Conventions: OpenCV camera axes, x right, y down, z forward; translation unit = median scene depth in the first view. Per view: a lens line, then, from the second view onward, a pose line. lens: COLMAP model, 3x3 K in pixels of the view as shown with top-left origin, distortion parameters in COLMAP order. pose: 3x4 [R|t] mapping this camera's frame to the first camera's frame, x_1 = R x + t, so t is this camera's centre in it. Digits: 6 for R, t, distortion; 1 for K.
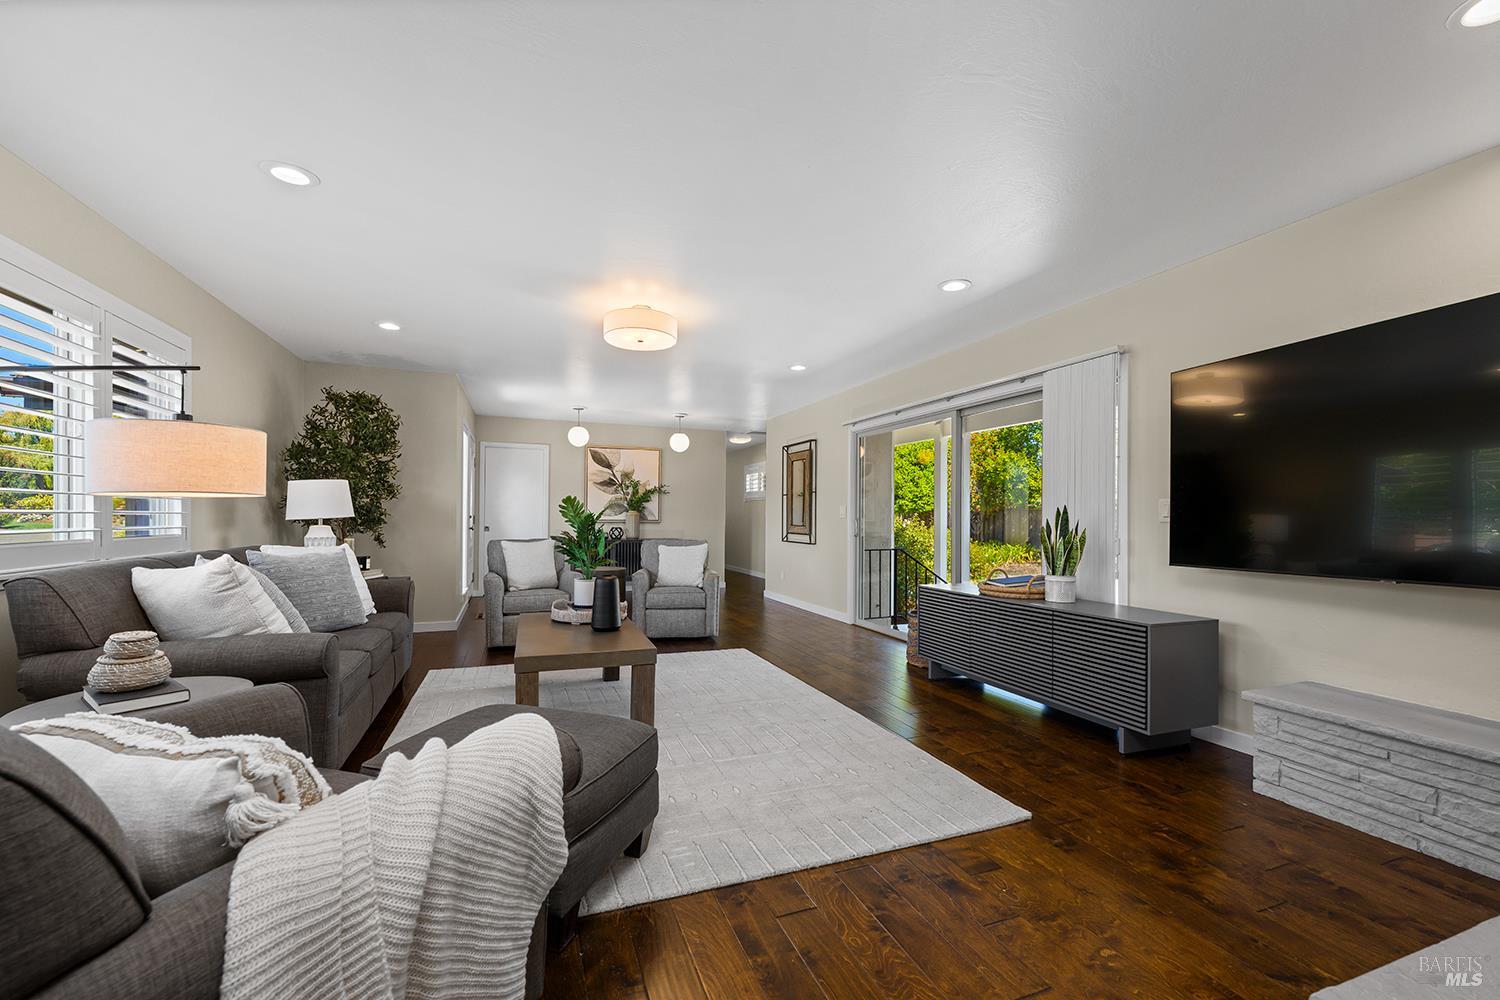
lens RADIAL K [[612.4, 0, 764.0], [0, 612.4, 511.2], [0, 0, 1]] dist [0.003438, 0.000419]
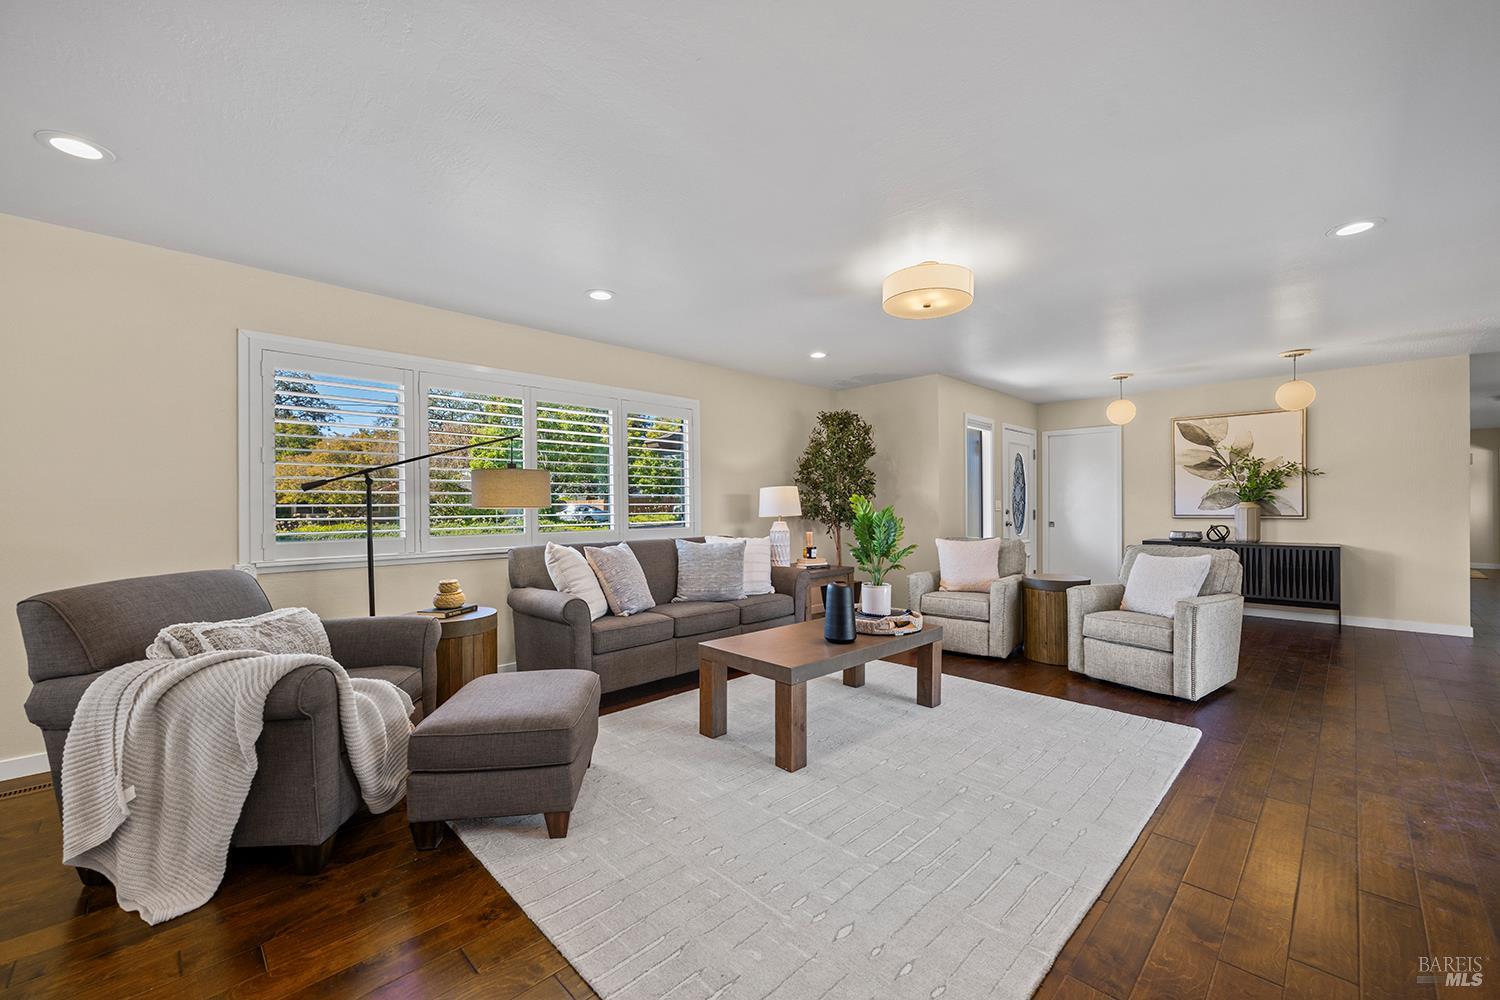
lens RADIAL K [[612.4, 0, 759.7], [0, 612.4, 504.3], [0, 0, 1]] dist [0.003438, 0.000419]
pose [[0.391018, -0.009946, -0.920329, 0.216740], [0.015794, 0.999867, -0.004095, -0.004176], [0.920247, -0.012934, 0.391123, 0.210367]]
